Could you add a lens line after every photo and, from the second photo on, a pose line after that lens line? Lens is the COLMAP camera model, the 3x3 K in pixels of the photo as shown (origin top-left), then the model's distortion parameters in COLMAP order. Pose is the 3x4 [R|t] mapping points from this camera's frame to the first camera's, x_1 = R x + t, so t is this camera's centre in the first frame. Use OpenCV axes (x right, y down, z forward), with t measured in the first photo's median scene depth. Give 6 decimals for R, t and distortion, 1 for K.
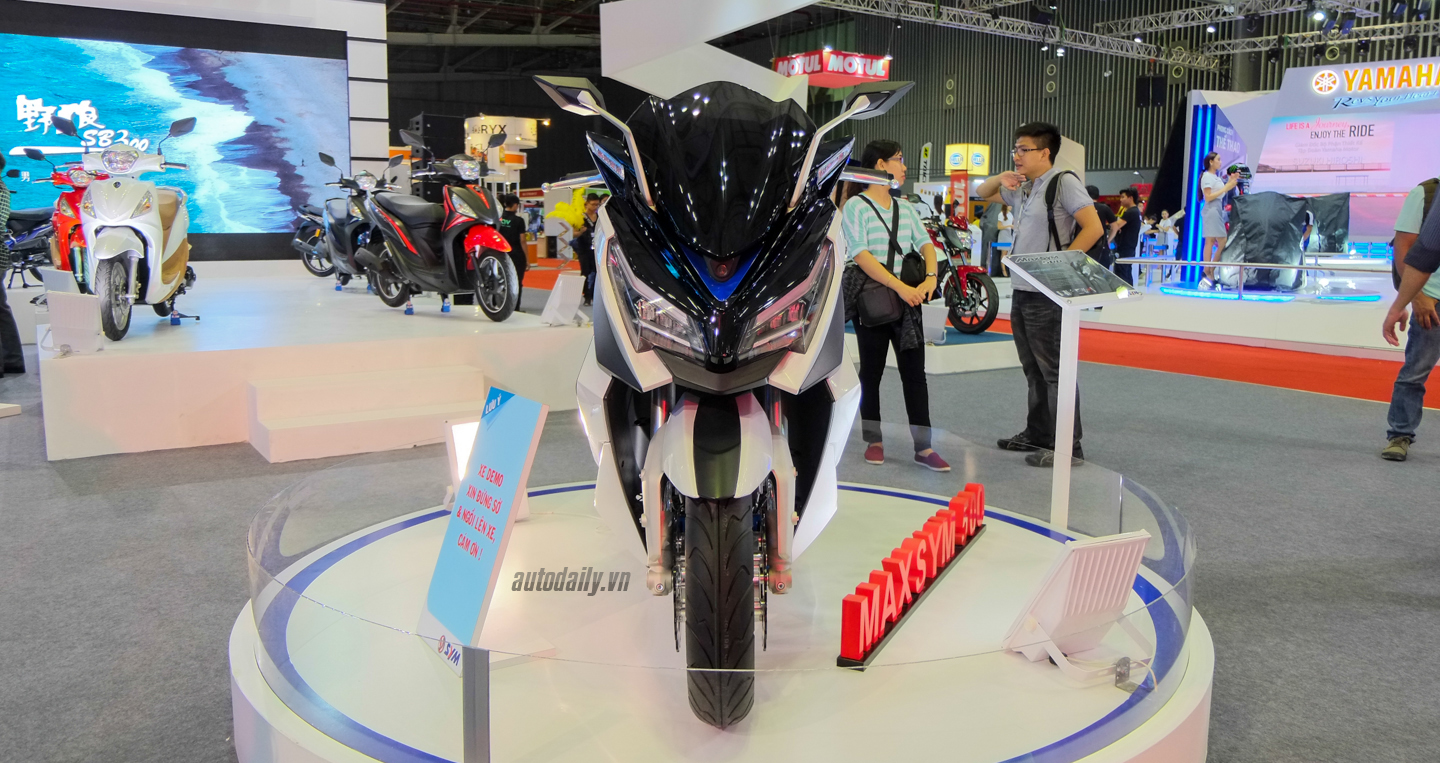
lens RADIAL K [[1156.0, 0, 715.7], [0, 1156.0, 353.6], [0, 0, 1]] dist [-0.074450, 0.066544]
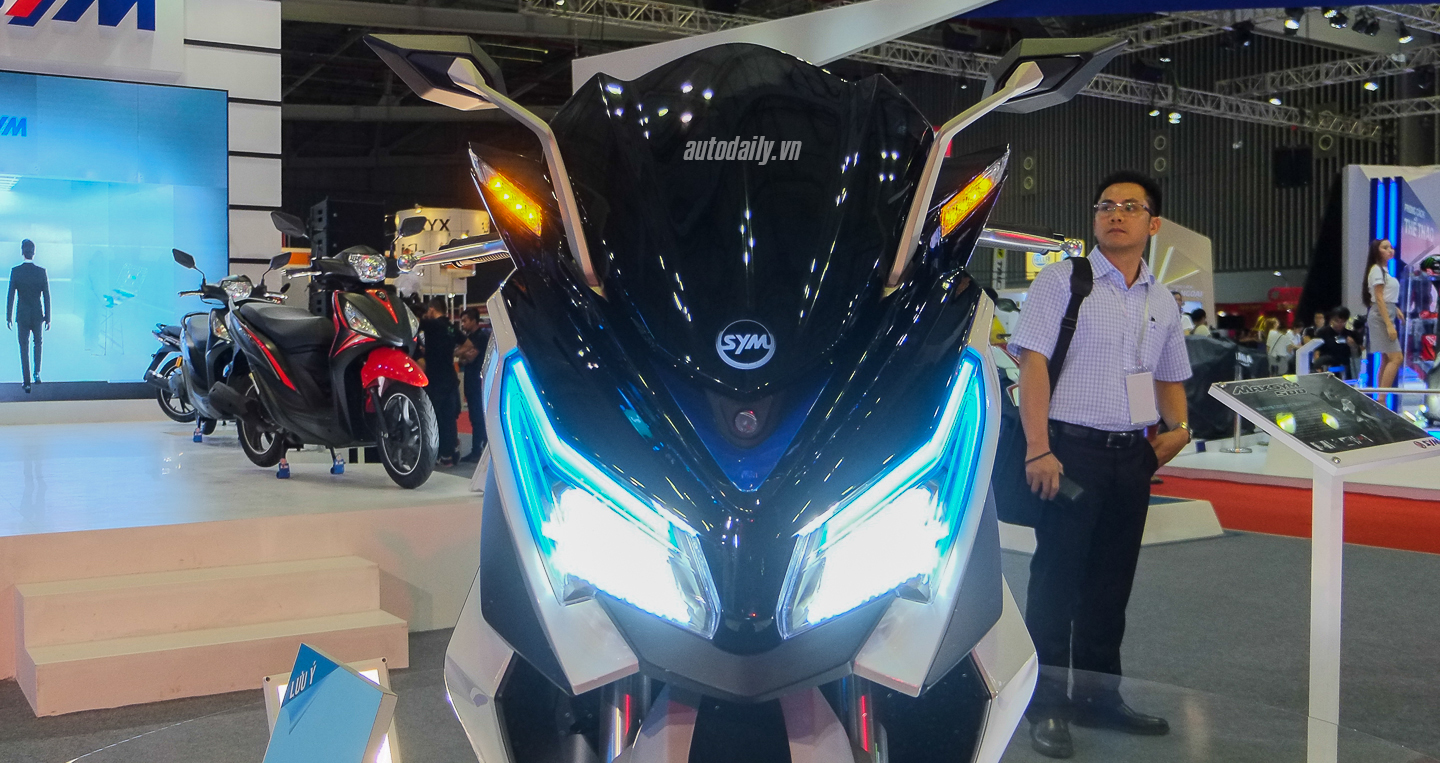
lens RADIAL K [[1156.0, 0, 715.7], [0, 1156.0, 353.6], [0, 0, 1]] dist [-0.074450, 0.066544]
pose [[0.999916, -0.010165, -0.008013, -0.001708], [0.009181, 0.993378, -0.114524, -0.027163], [0.009124, 0.114440, 0.993388, 0.314904]]
